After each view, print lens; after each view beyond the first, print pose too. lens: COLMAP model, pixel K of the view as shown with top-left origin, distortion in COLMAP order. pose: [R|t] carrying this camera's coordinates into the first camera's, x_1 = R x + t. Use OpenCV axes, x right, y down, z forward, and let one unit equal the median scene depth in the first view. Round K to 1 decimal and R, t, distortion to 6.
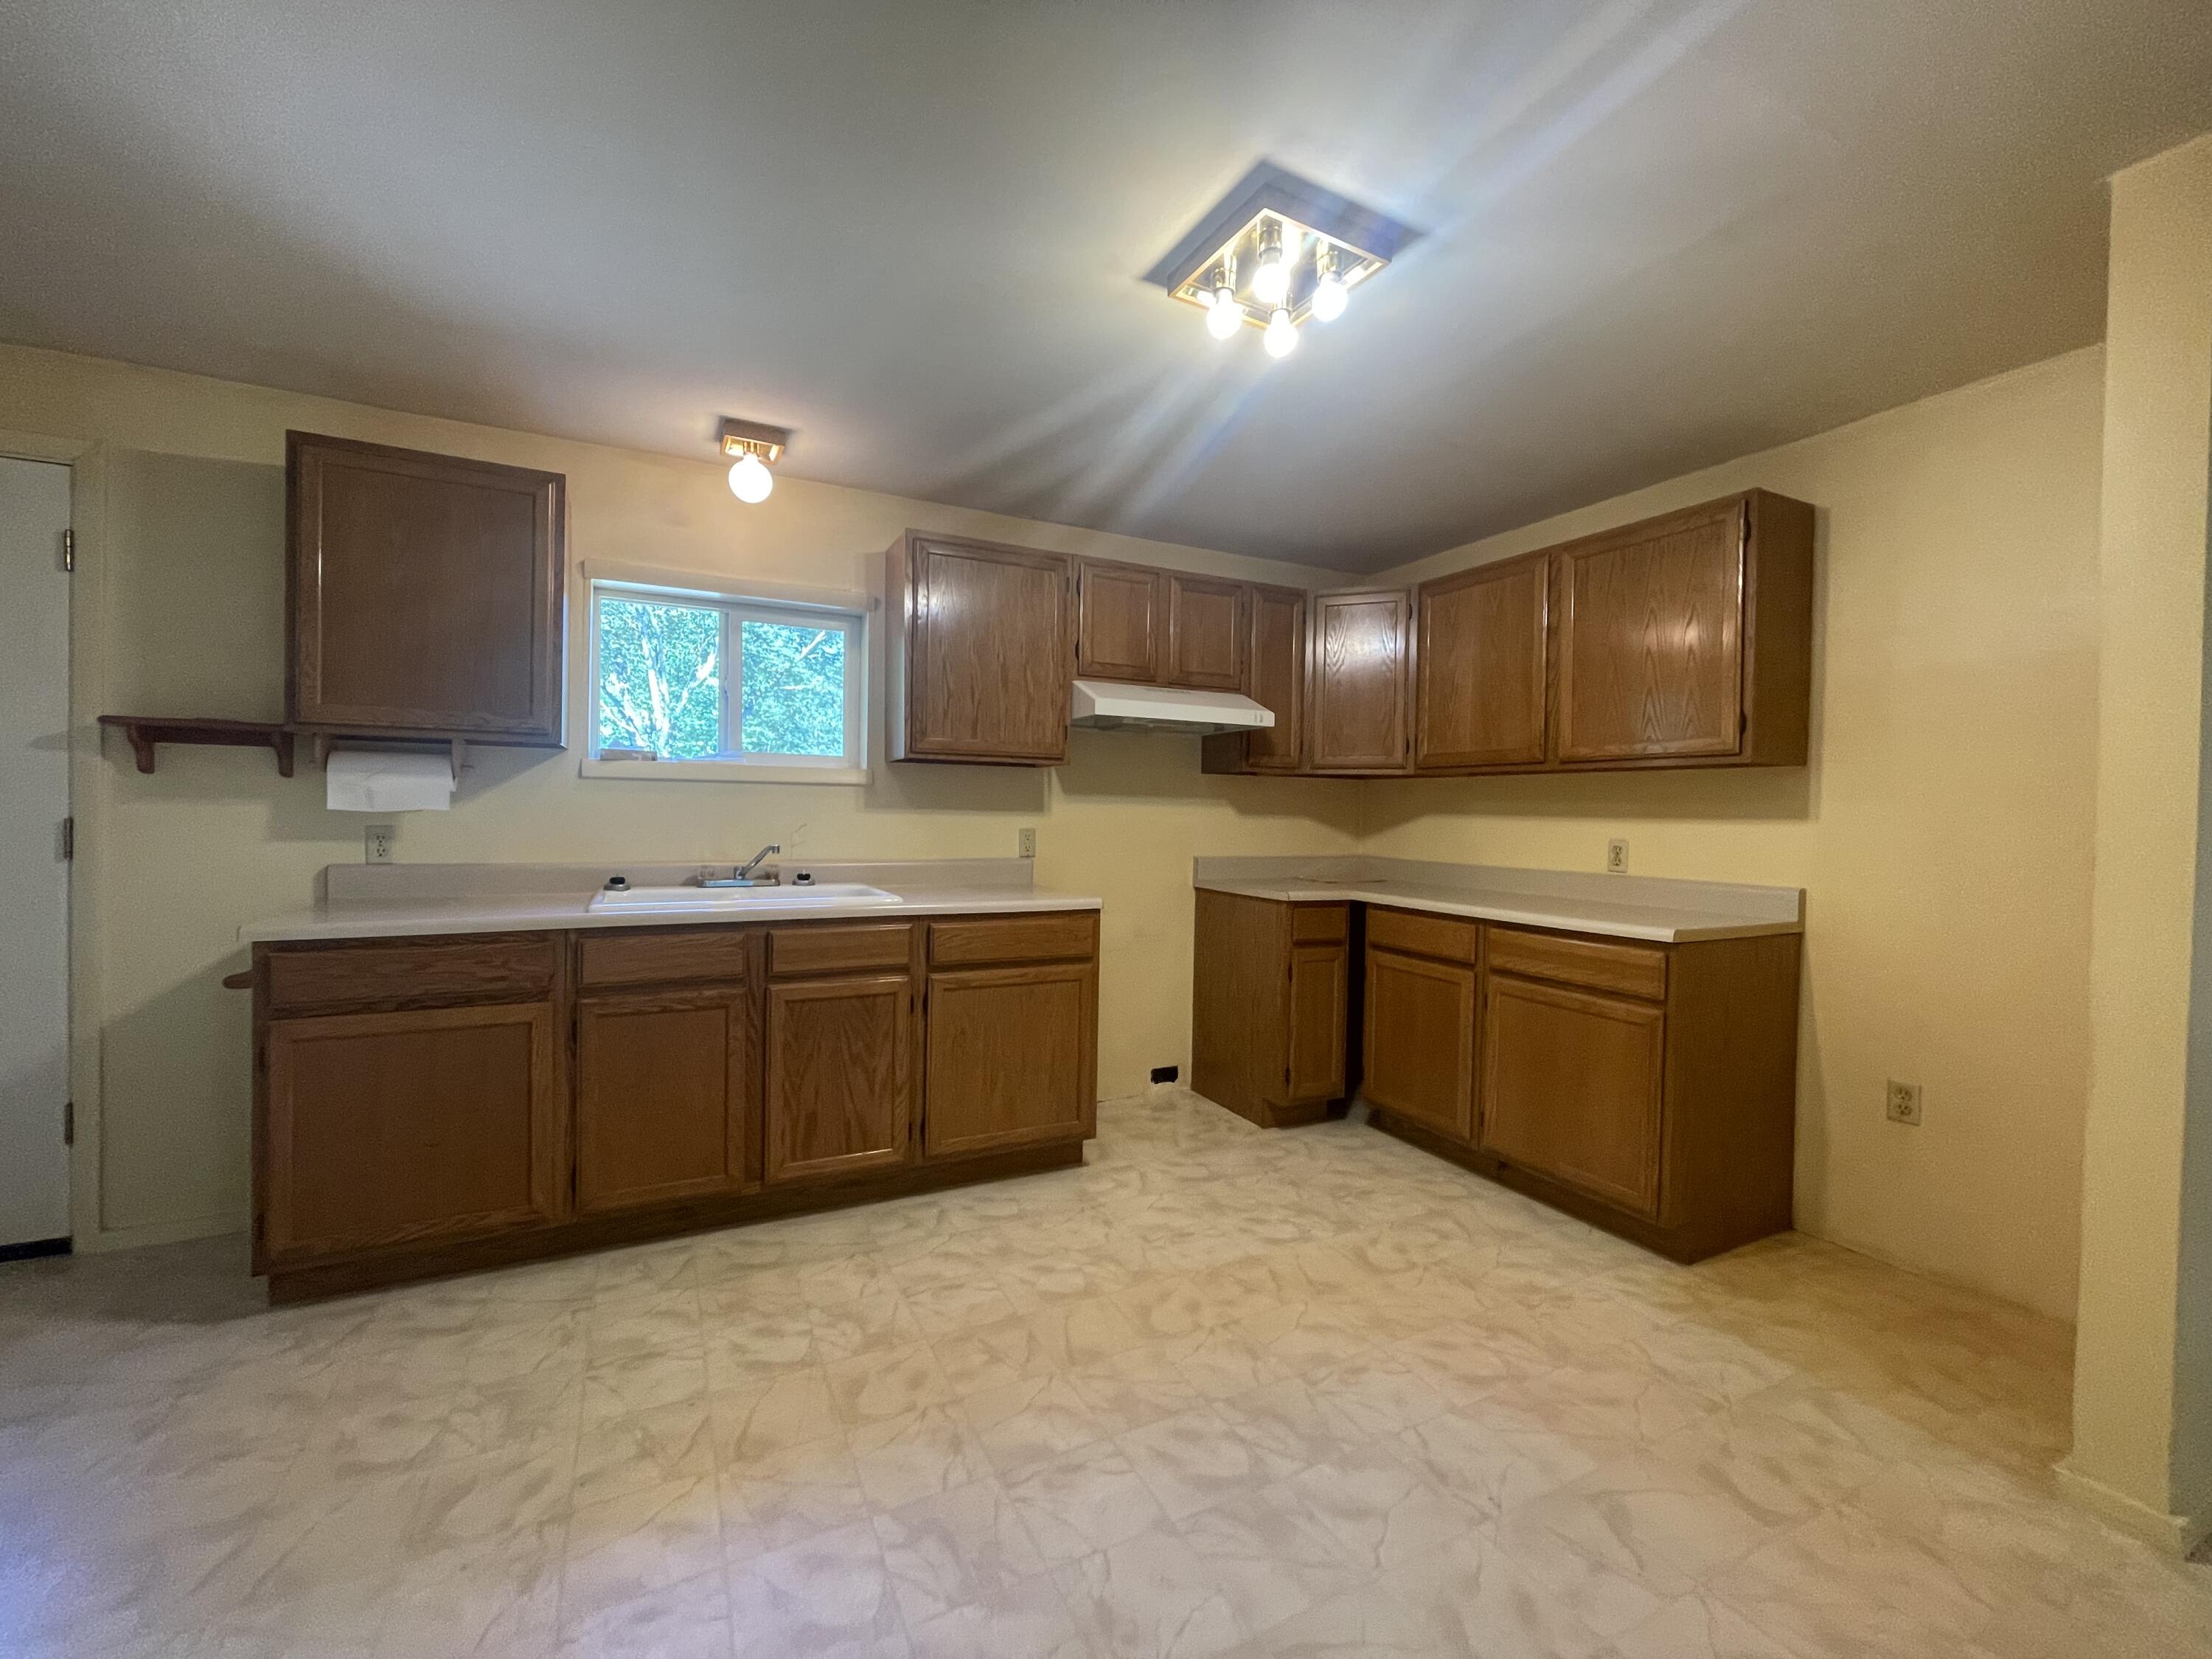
lens RADIAL K [[885.0, 0, 1108.4], [0, 885.0, 824.0], [0, 0, 1]] dist [0.000739, -0.001509]
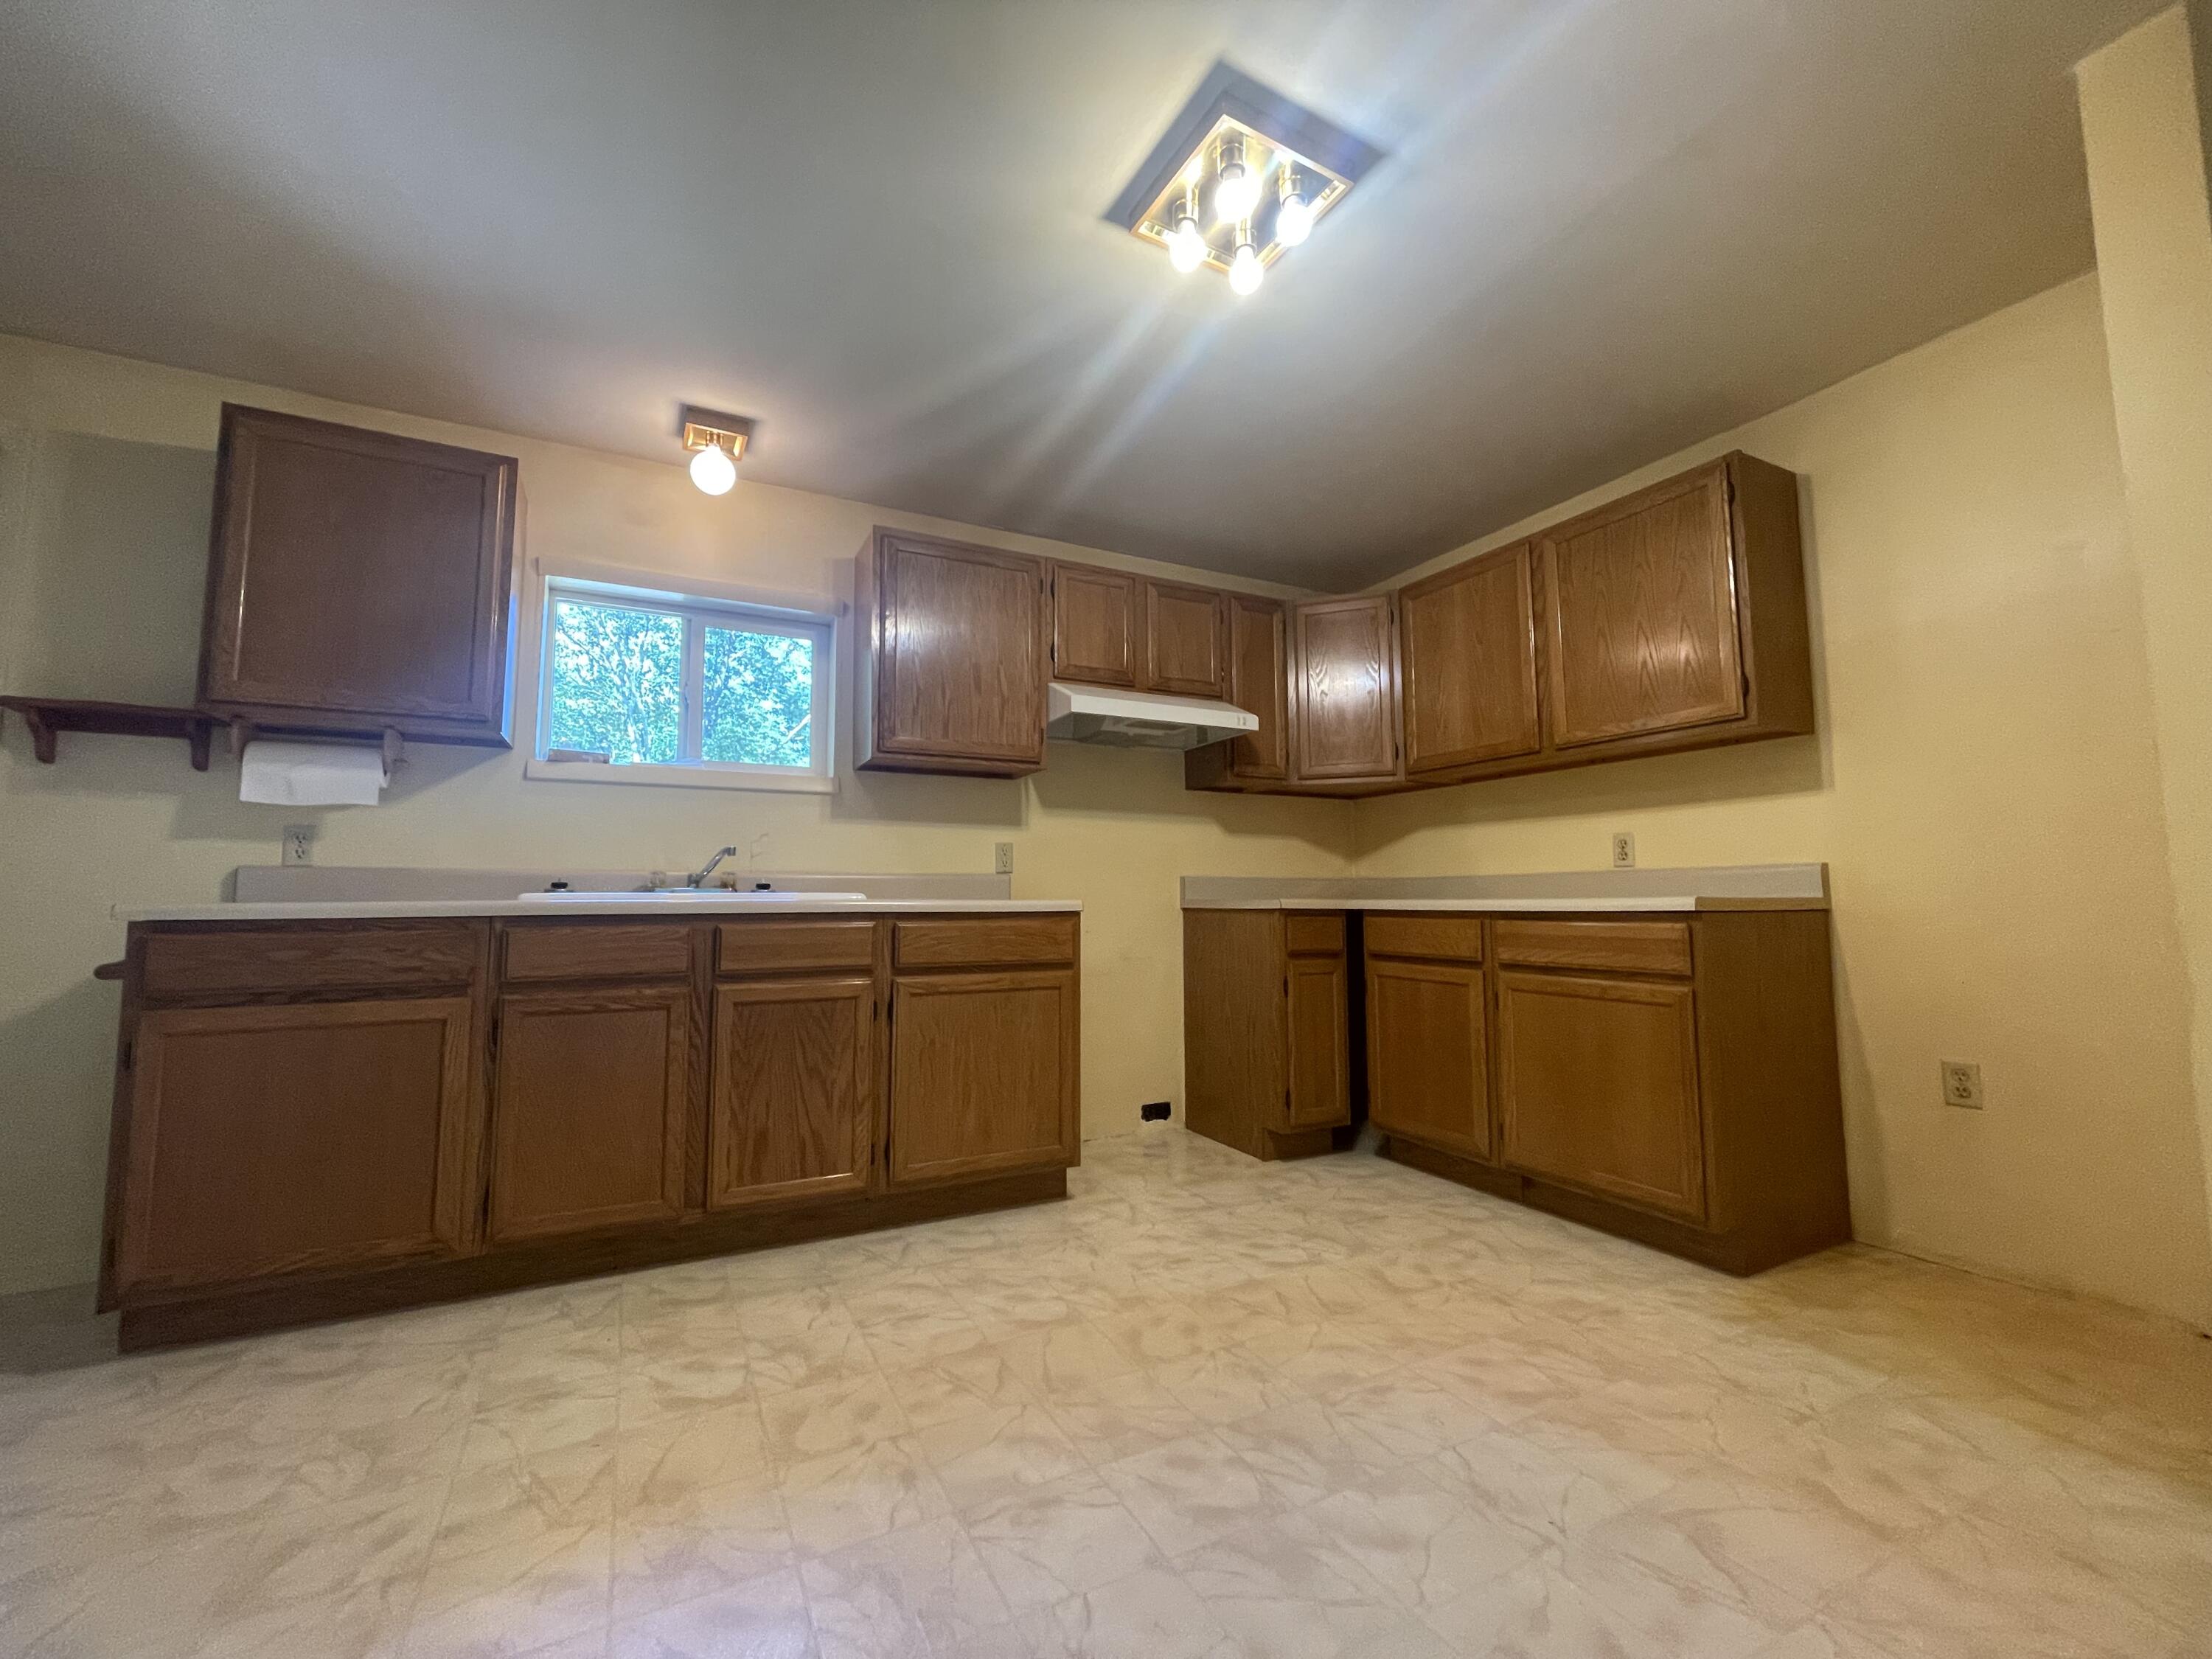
lens RADIAL K [[885.0, 0, 1107.1], [0, 885.0, 822.2], [0, 0, 1]] dist [0.000739, -0.001509]
pose [[0.999707, -0.021536, 0.011060, 0.014254], [0.022548, 0.994585, -0.101449, 0.127898], [-0.008815, 0.101669, 0.994779, 0.077727]]
